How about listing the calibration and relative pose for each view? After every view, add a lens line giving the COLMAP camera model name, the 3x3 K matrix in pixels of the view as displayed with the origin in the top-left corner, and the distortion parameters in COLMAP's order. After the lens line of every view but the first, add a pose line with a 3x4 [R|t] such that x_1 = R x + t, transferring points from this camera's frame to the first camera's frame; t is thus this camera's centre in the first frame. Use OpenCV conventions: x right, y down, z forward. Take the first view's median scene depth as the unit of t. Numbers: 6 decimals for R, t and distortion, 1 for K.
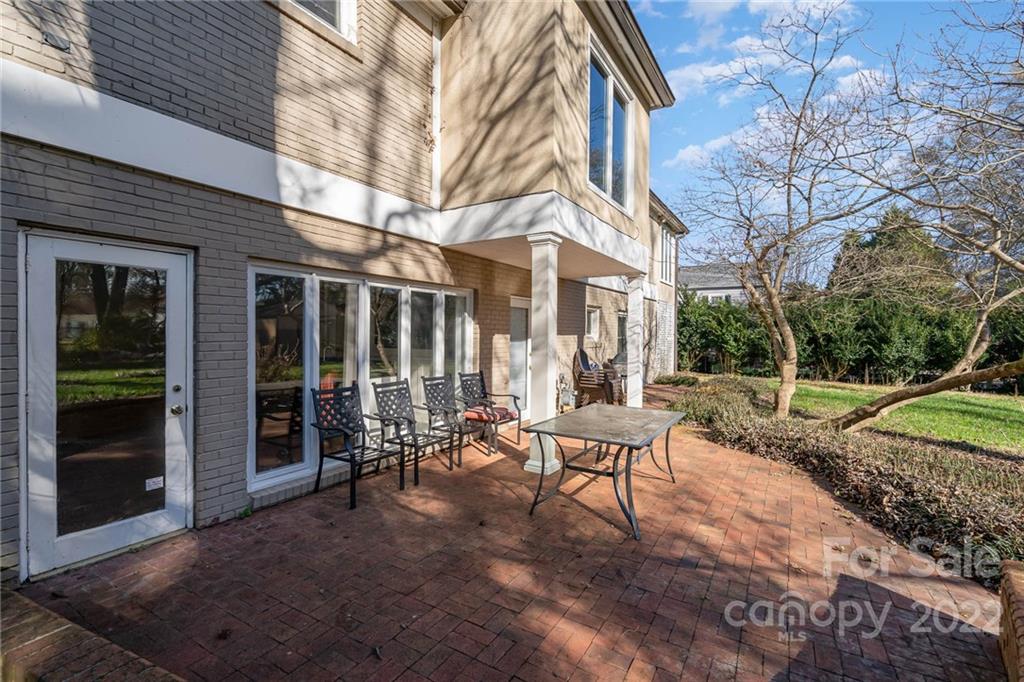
lens RADIAL K [[462.1, 0, 503.2], [0, 462.1, 338.0], [0, 0, 1]] dist [-0.001665, 0.000155]
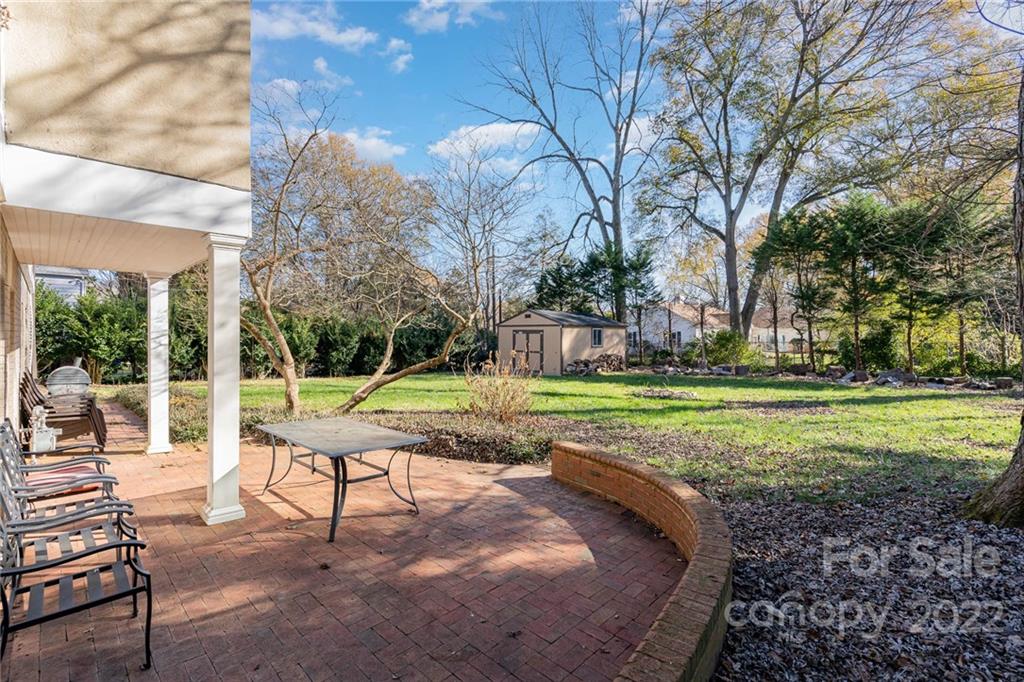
lens RADIAL K [[462.1, 0, 503.2], [0, 462.1, 338.0], [0, 0, 1]] dist [-0.001665, 0.000155]
pose [[0.223124, -0.010814, 0.974730, -0.791464], [0.002951, 0.999941, 0.010418, -0.060205], [-0.974786, 0.000552, 0.223143, 0.412004]]
